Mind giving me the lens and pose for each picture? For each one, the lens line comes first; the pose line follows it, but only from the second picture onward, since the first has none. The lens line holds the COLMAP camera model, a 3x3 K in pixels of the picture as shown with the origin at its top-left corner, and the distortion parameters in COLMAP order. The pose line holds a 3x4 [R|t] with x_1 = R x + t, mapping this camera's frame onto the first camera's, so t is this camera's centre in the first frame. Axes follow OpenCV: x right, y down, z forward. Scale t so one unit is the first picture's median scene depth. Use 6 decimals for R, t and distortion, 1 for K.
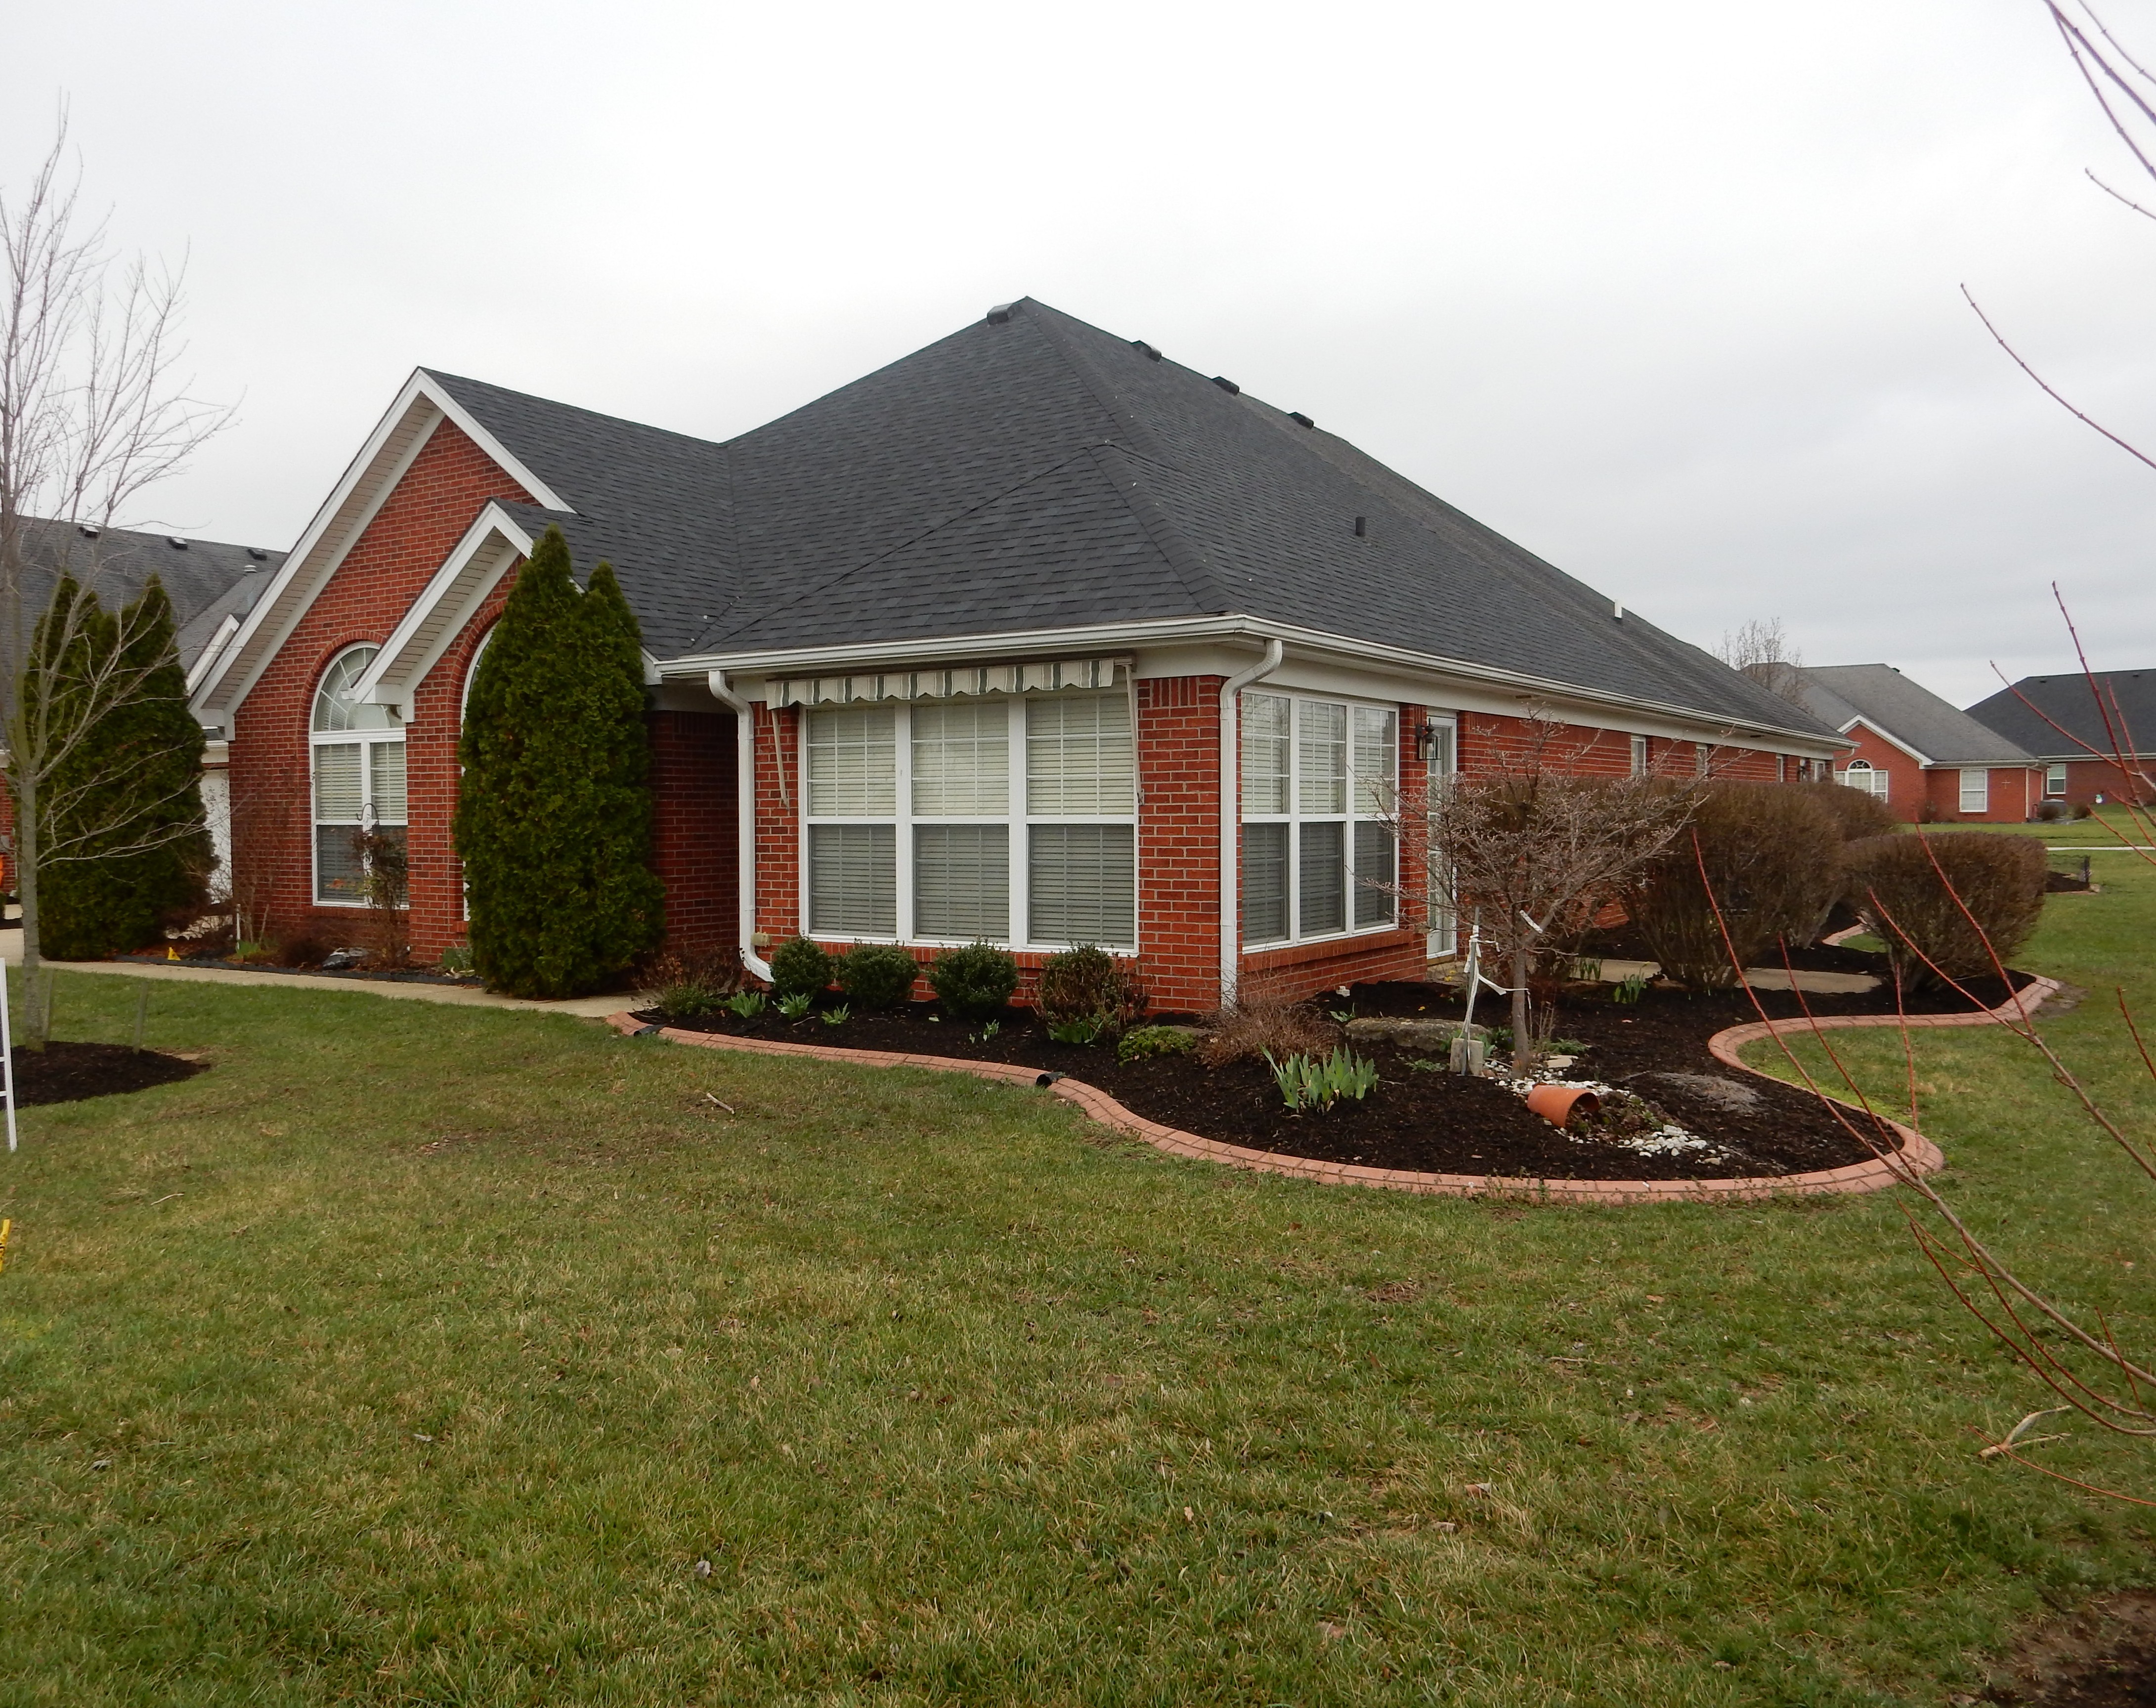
lens RADIAL K [[1652.9, 0, 1038.4], [0, 1652.9, 856.1], [0, 0, 1]] dist [0.005107, 0.001069]
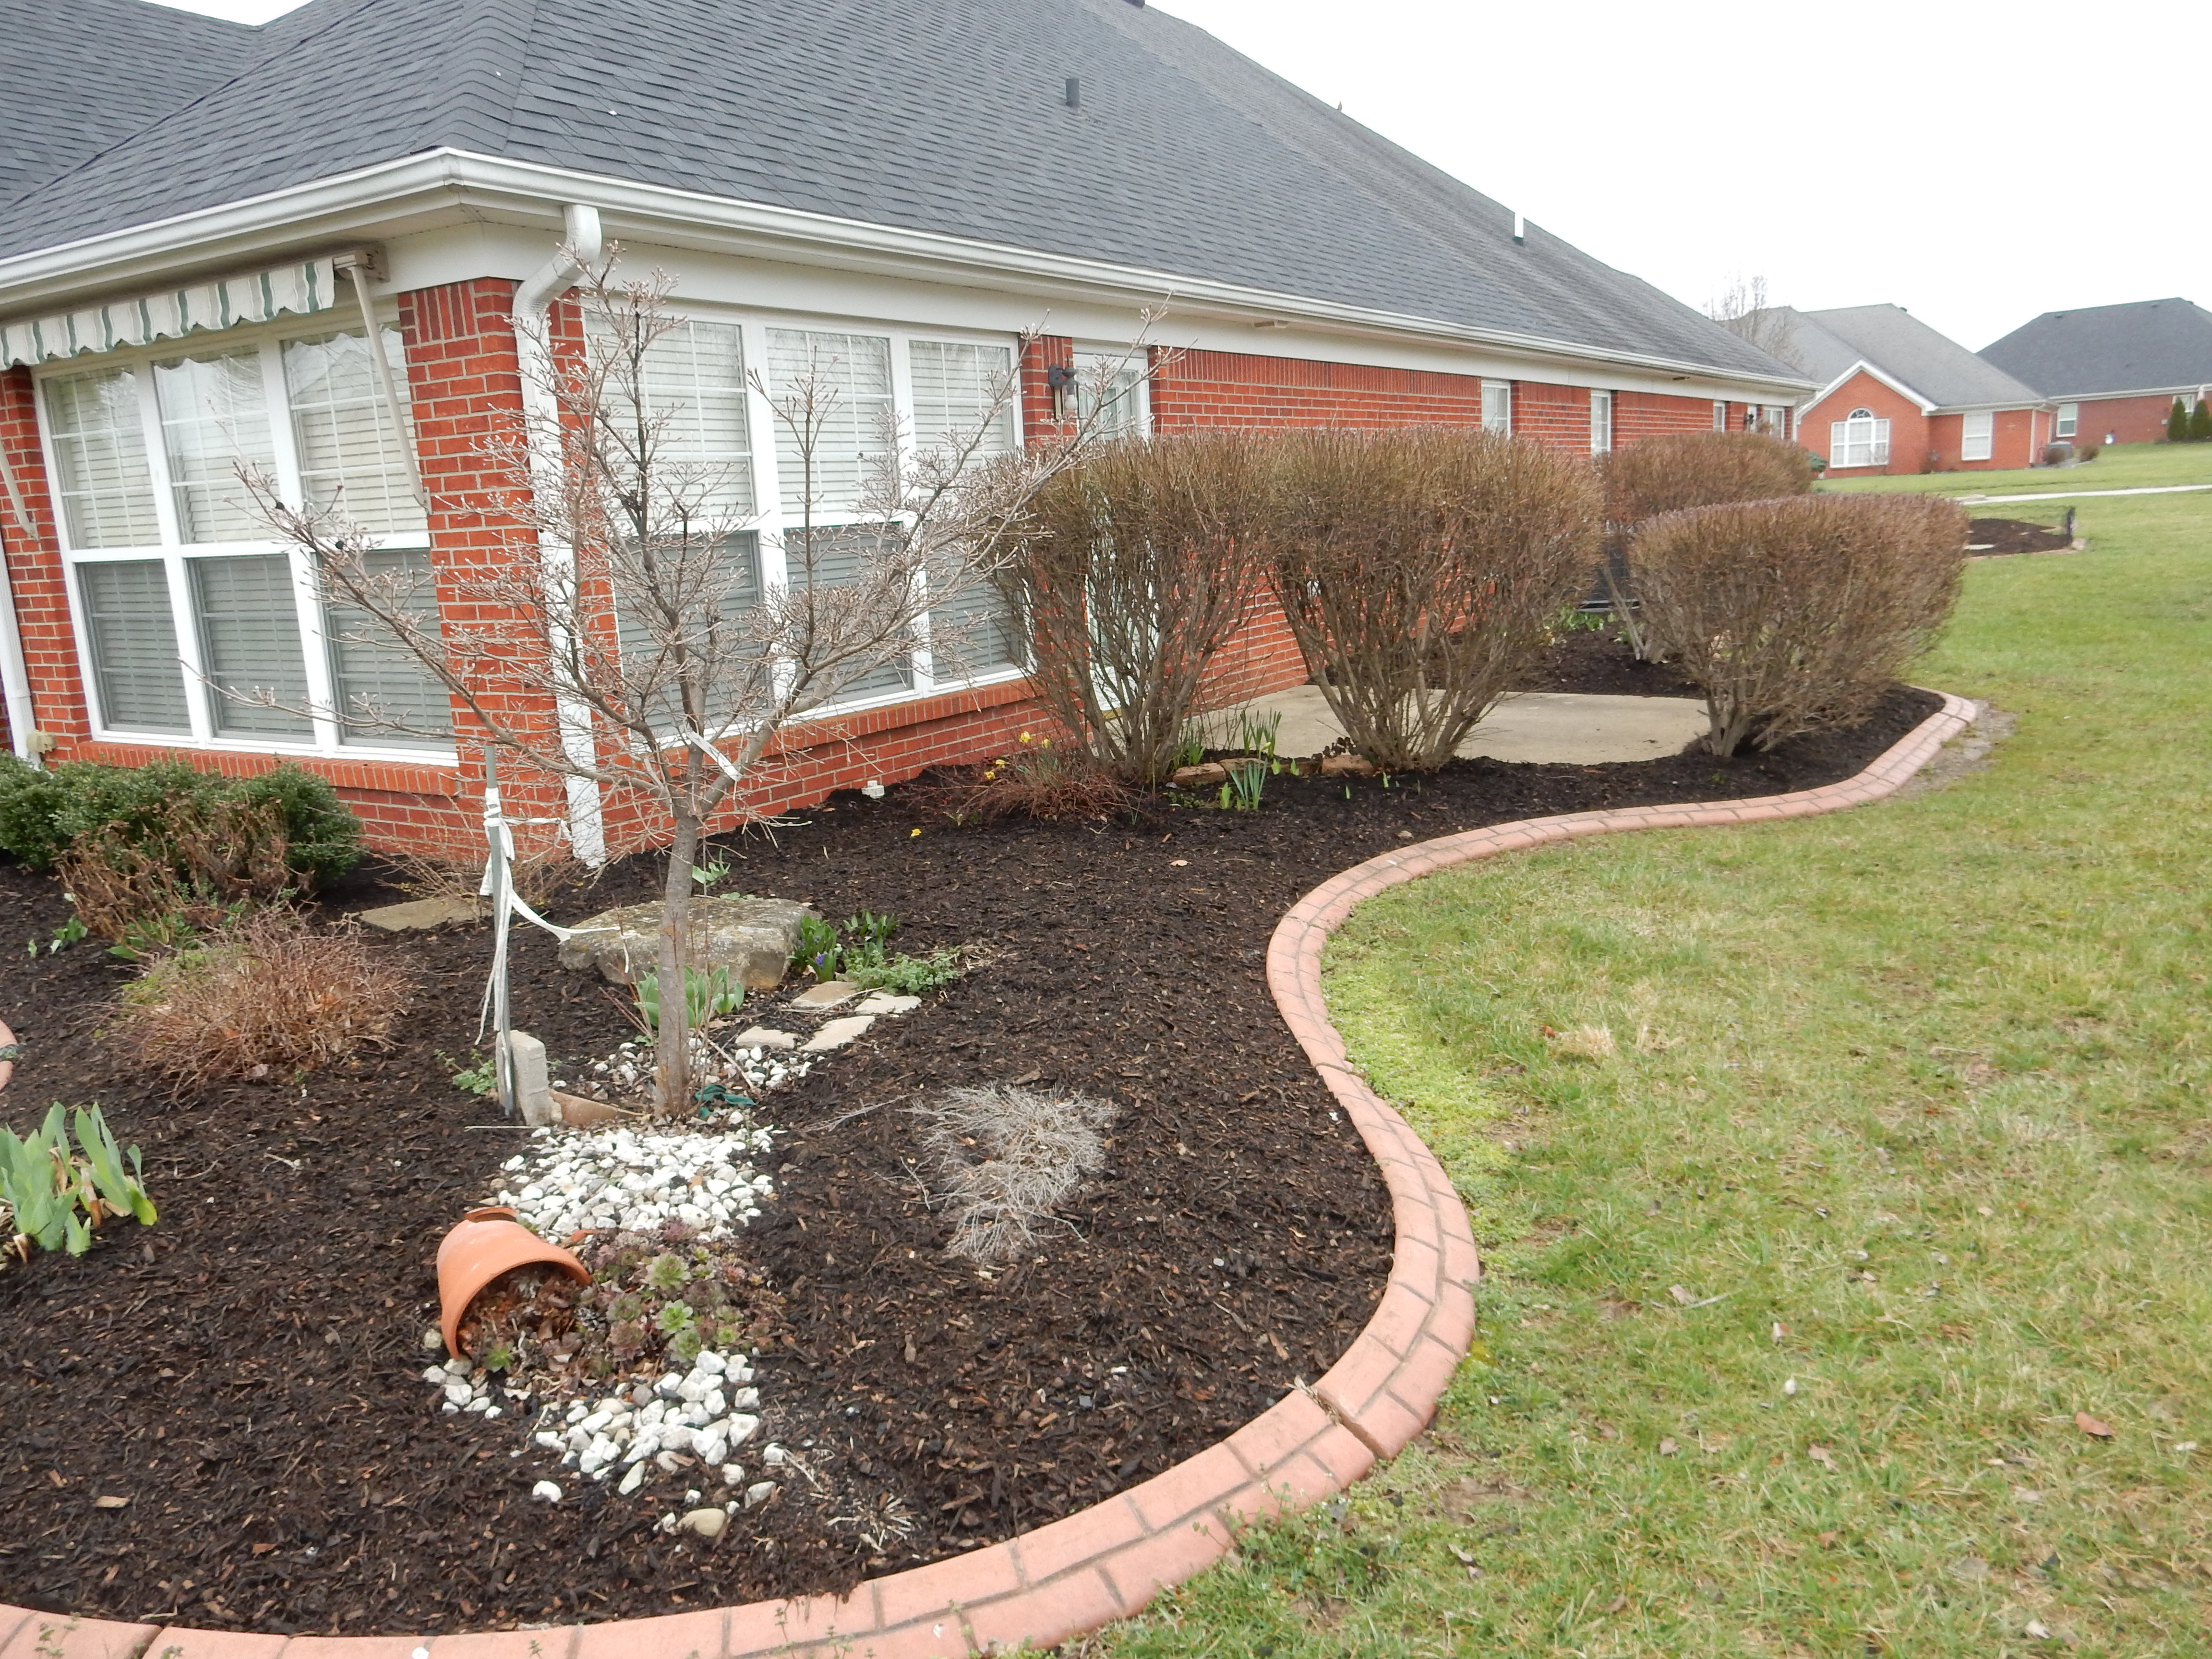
lens RADIAL K [[1601.5, 0, 1106.0], [0, 1601.5, 829.5], [0, 0, 1]] dist [0.006687, 0.002182]
pose [[0.998776, -0.048105, 0.011546, 0.253211], [0.045344, 0.983495, 0.175159, -0.008350], [-0.019781, -0.174421, 0.984472, 0.352705]]
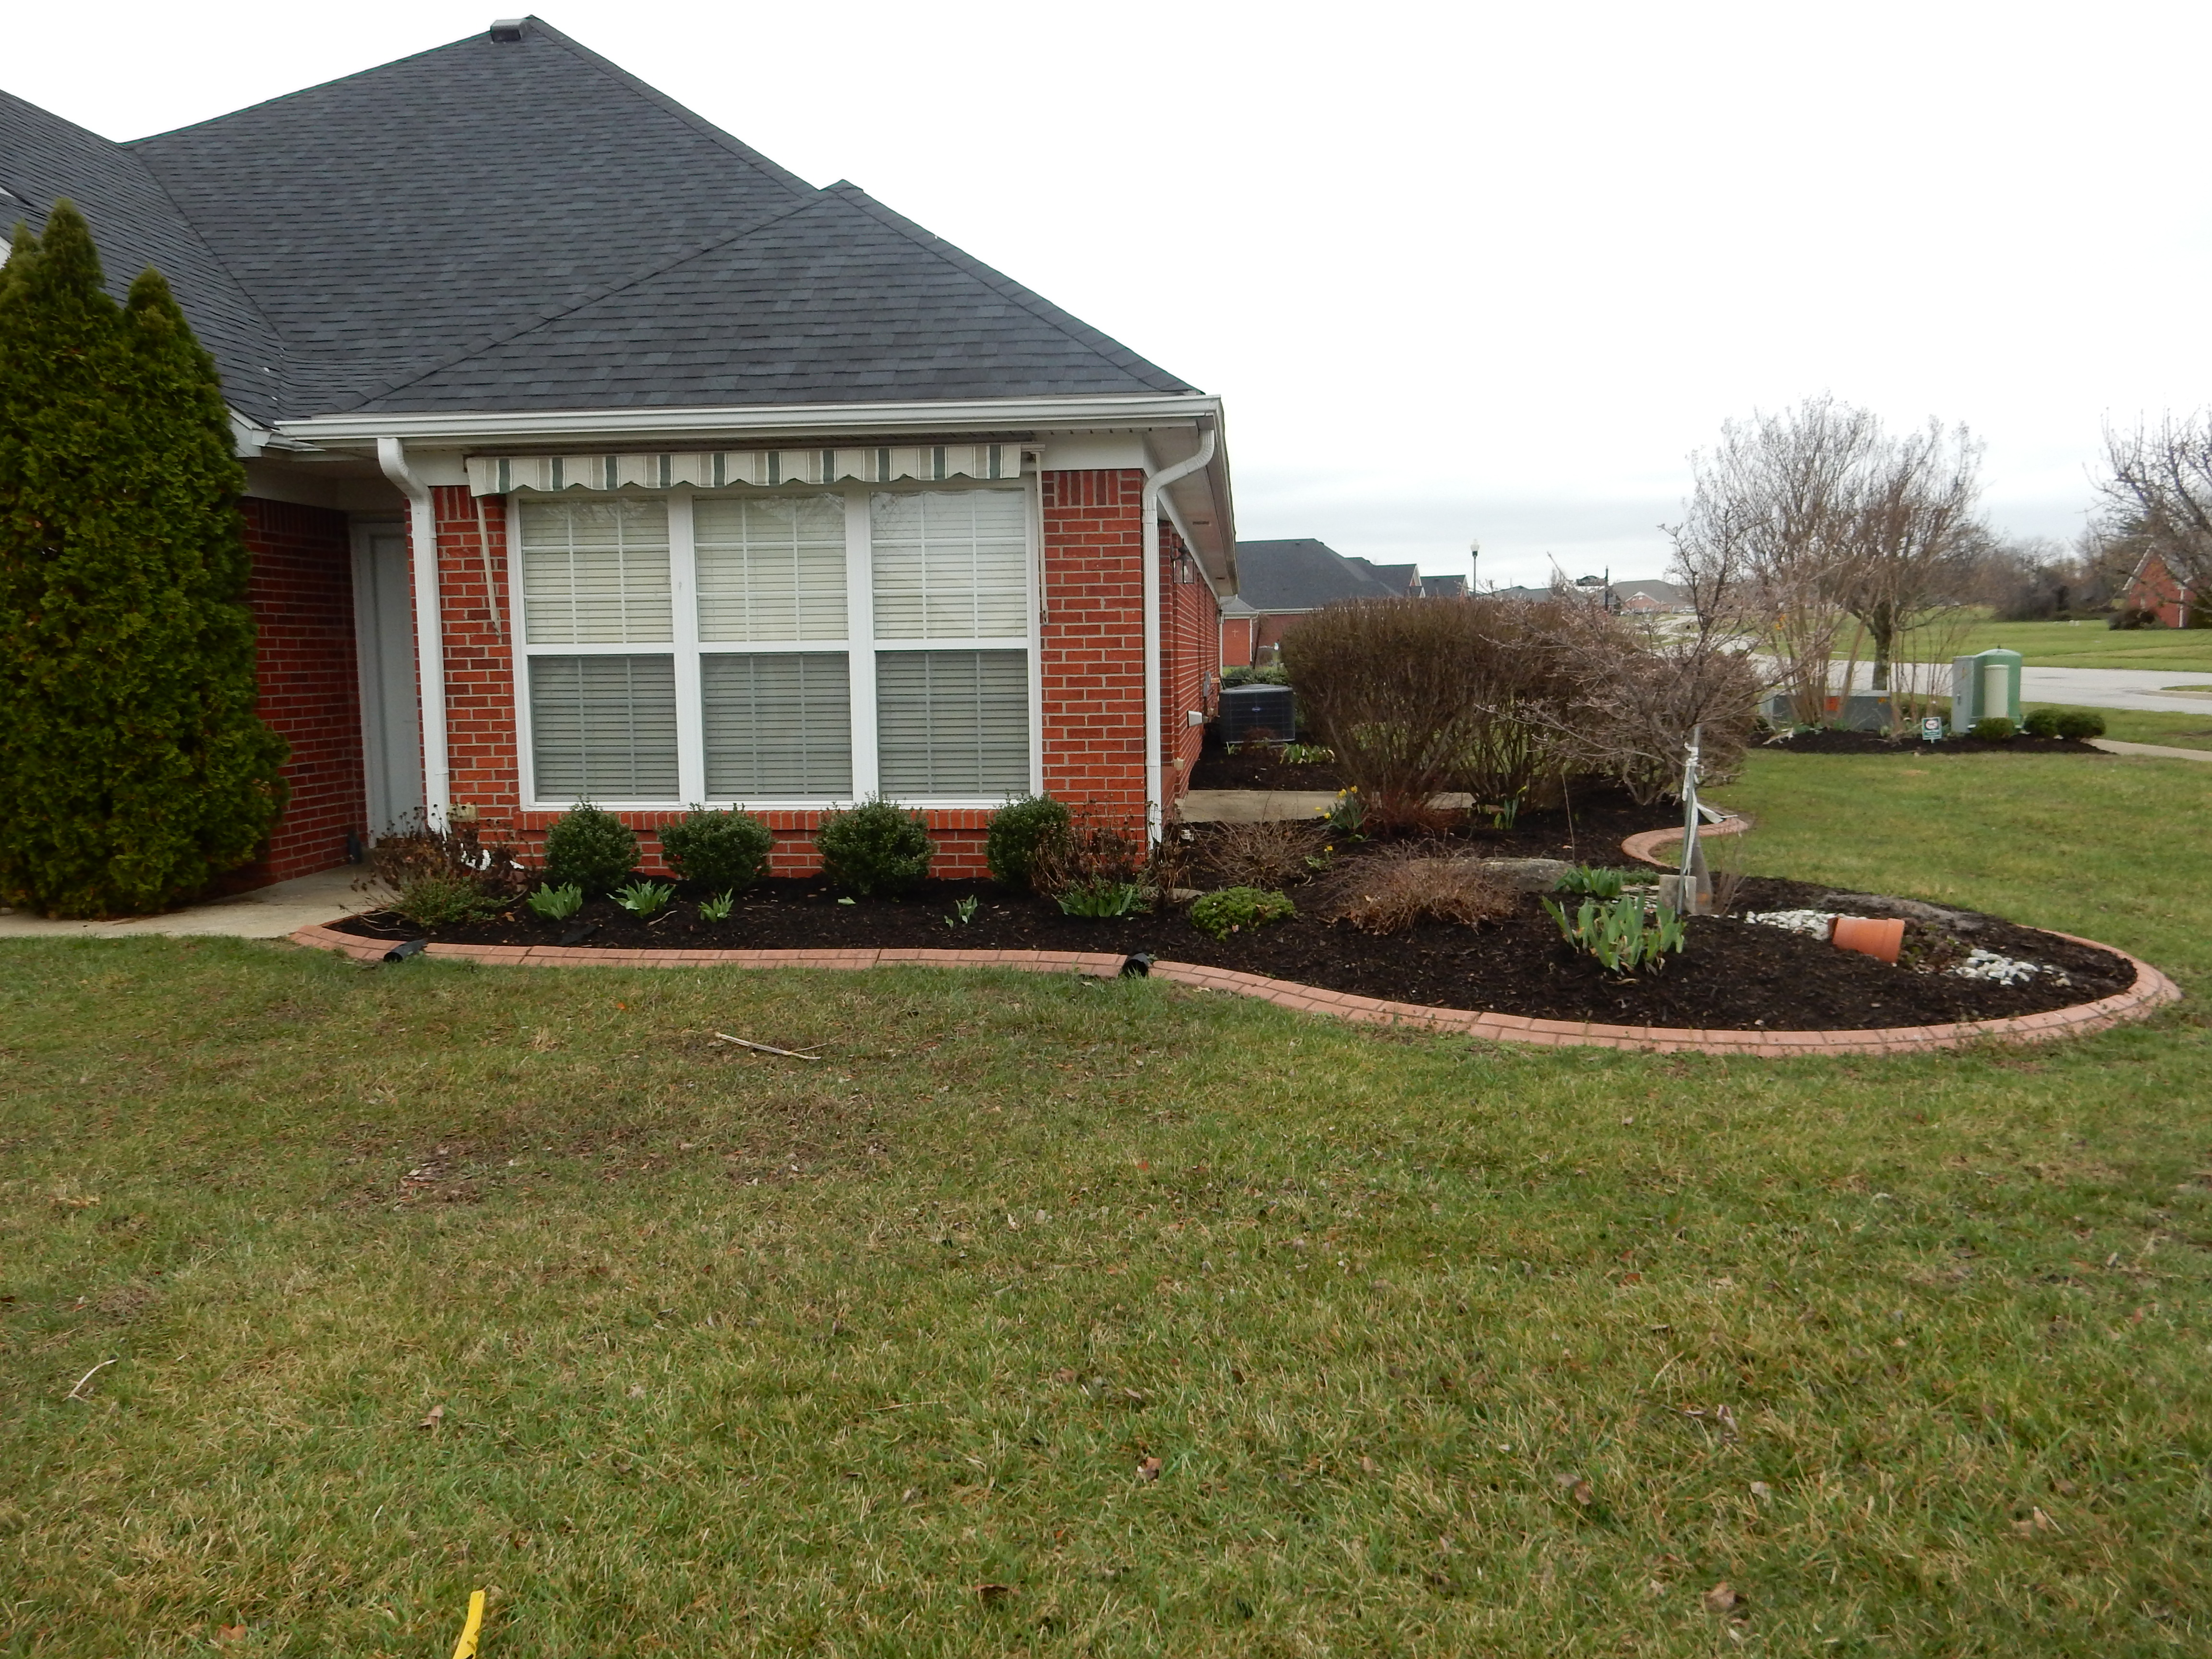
lens RADIAL K [[1601.5, 0, 1106.0], [0, 1601.5, 829.5], [0, 0, 1]] dist [0.006687, 0.002182]
pose [[0.879538, -0.057785, 0.472306, -0.255966], [0.021068, 0.996354, 0.082668, 0.004681], [-0.475361, -0.062759, 0.877549, 0.236129]]
